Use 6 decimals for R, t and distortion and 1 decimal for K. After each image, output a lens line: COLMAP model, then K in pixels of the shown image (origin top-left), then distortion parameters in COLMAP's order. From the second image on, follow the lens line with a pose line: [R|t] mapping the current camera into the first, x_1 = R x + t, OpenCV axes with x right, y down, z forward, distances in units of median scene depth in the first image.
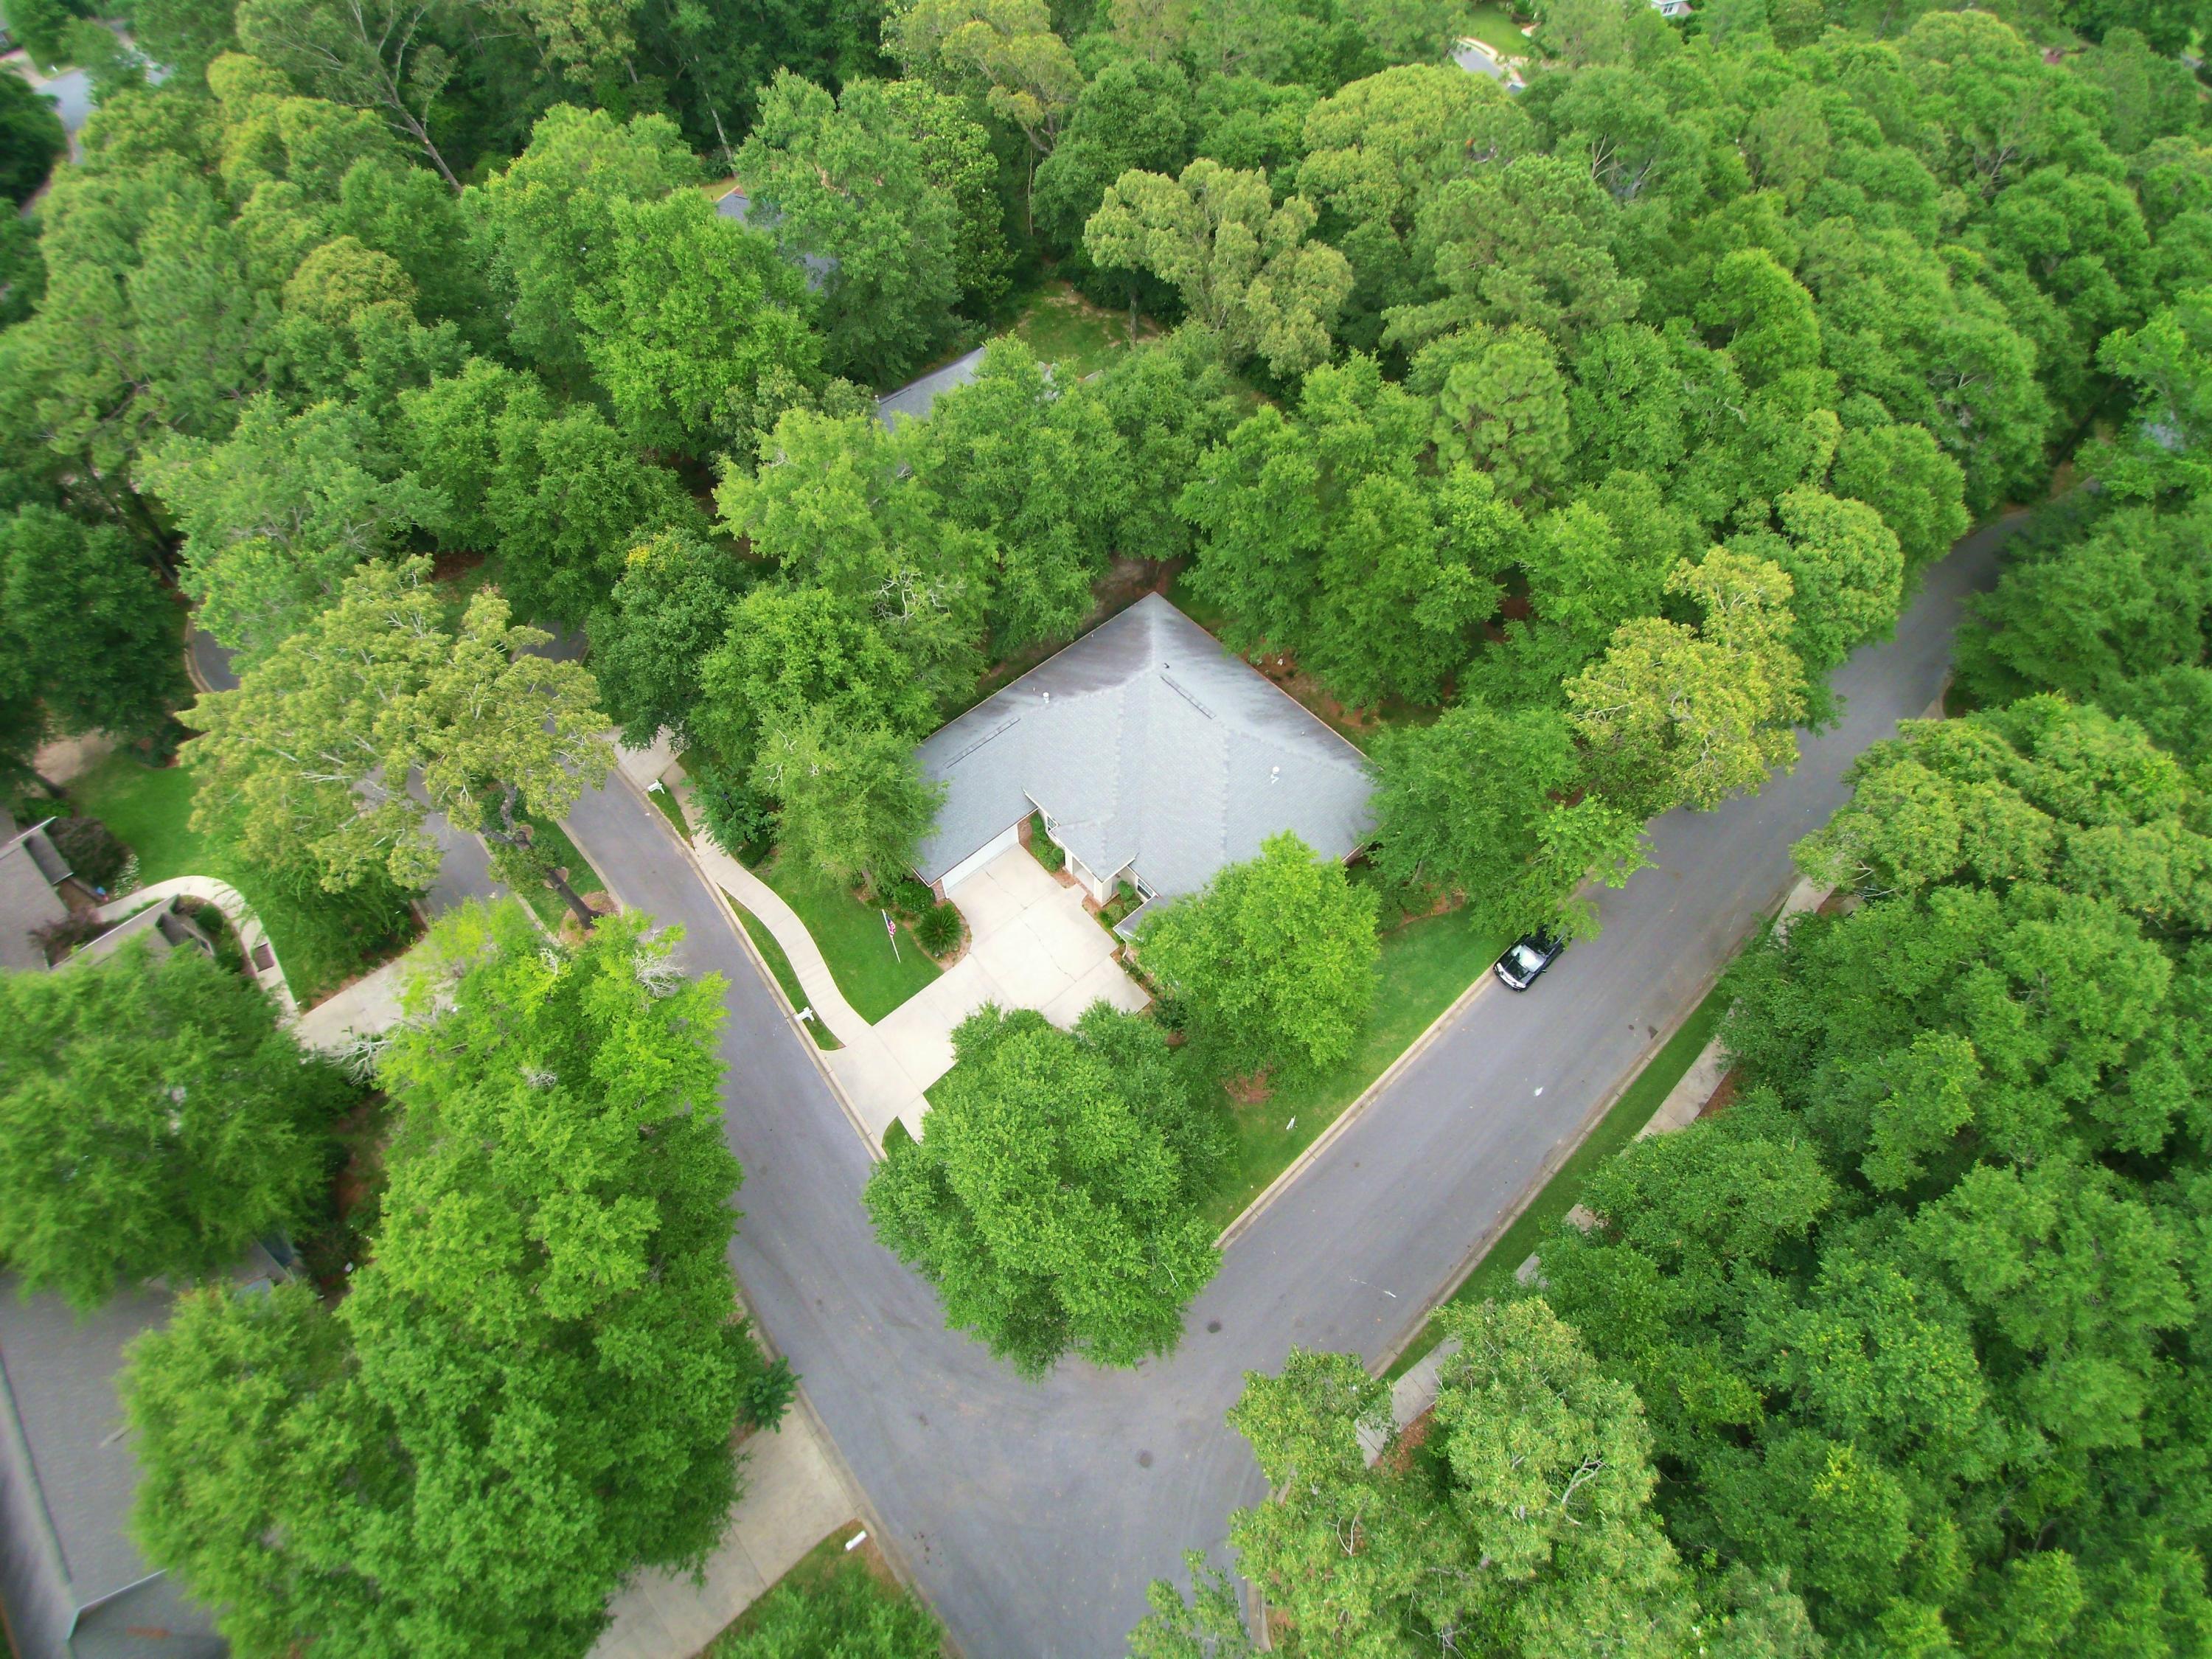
lens RADIAL K [[1032.5, 0, 1094.1], [0, 1032.5, 822.3], [0, 0, 1]] dist [-0.023455, -0.023286]
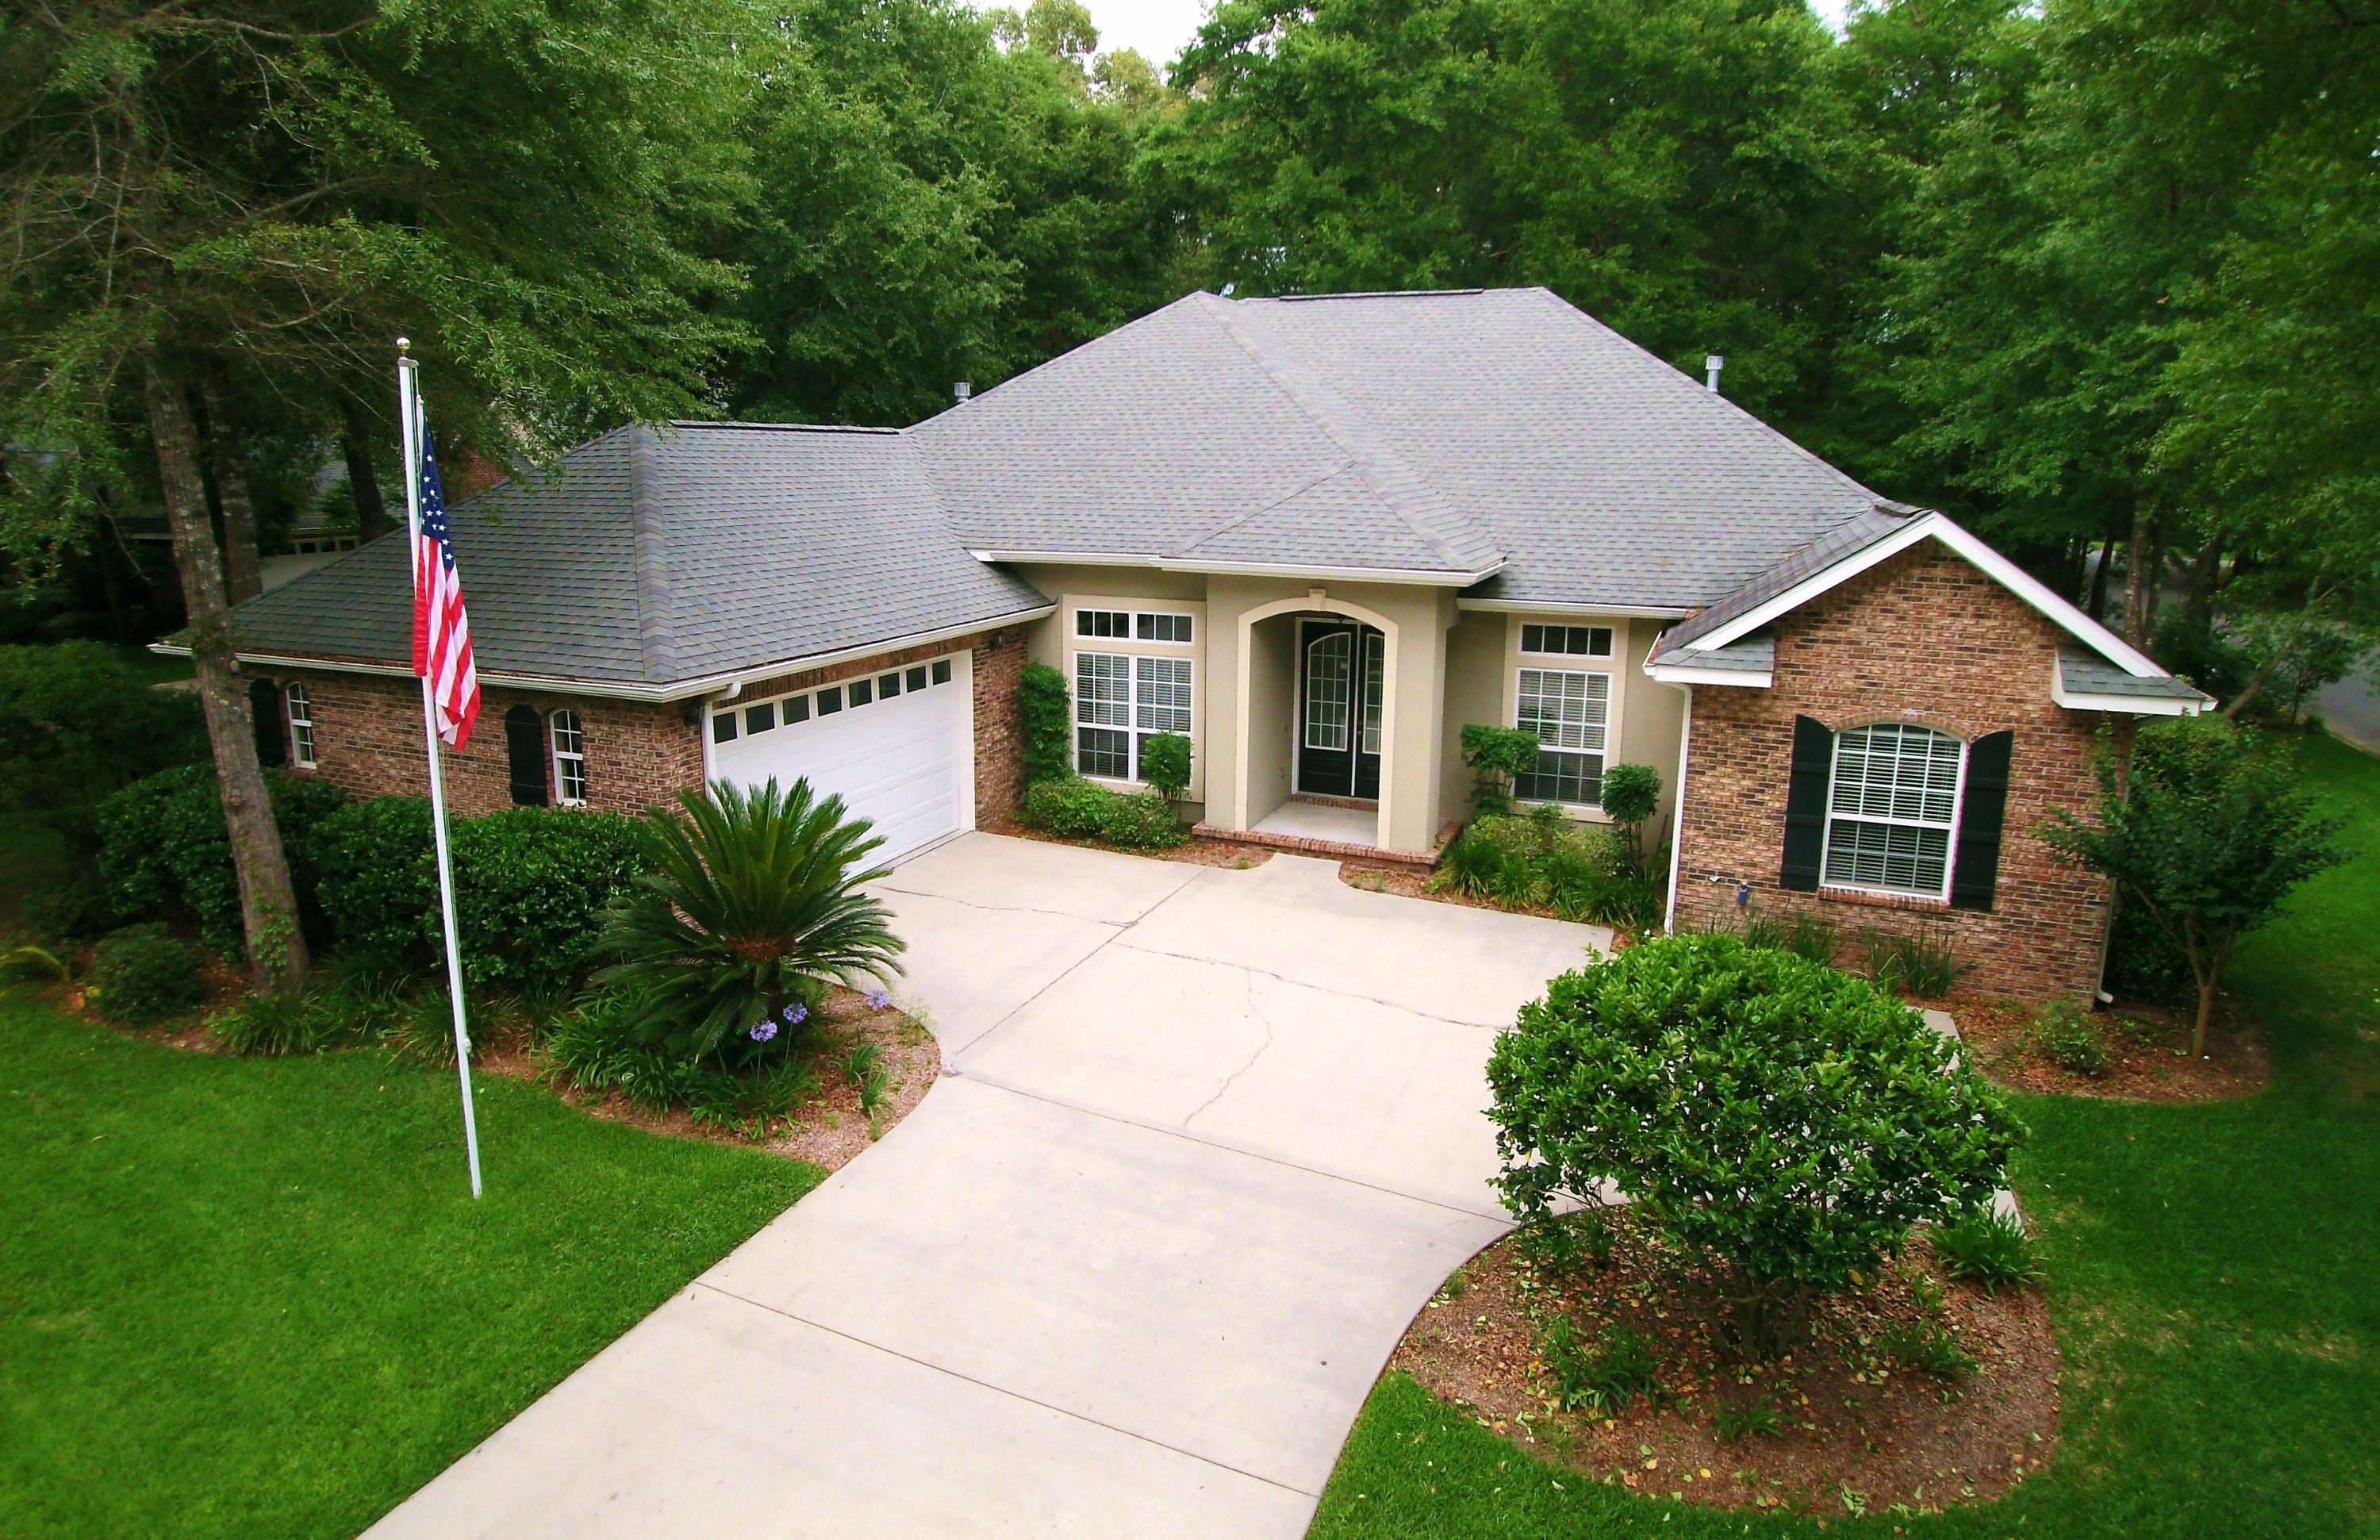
lens RADIAL K [[1337.8, 0, 1166.9], [0, 1337.8, 712.5], [0, 0, 1]] dist [-0.021551, -0.024578]
pose [[0.904795, -0.083112, 0.417659, -0.183752], [0.359774, 0.673918, -0.645289, 0.251439], [-0.227836, 0.734117, 0.639659, 0.870323]]
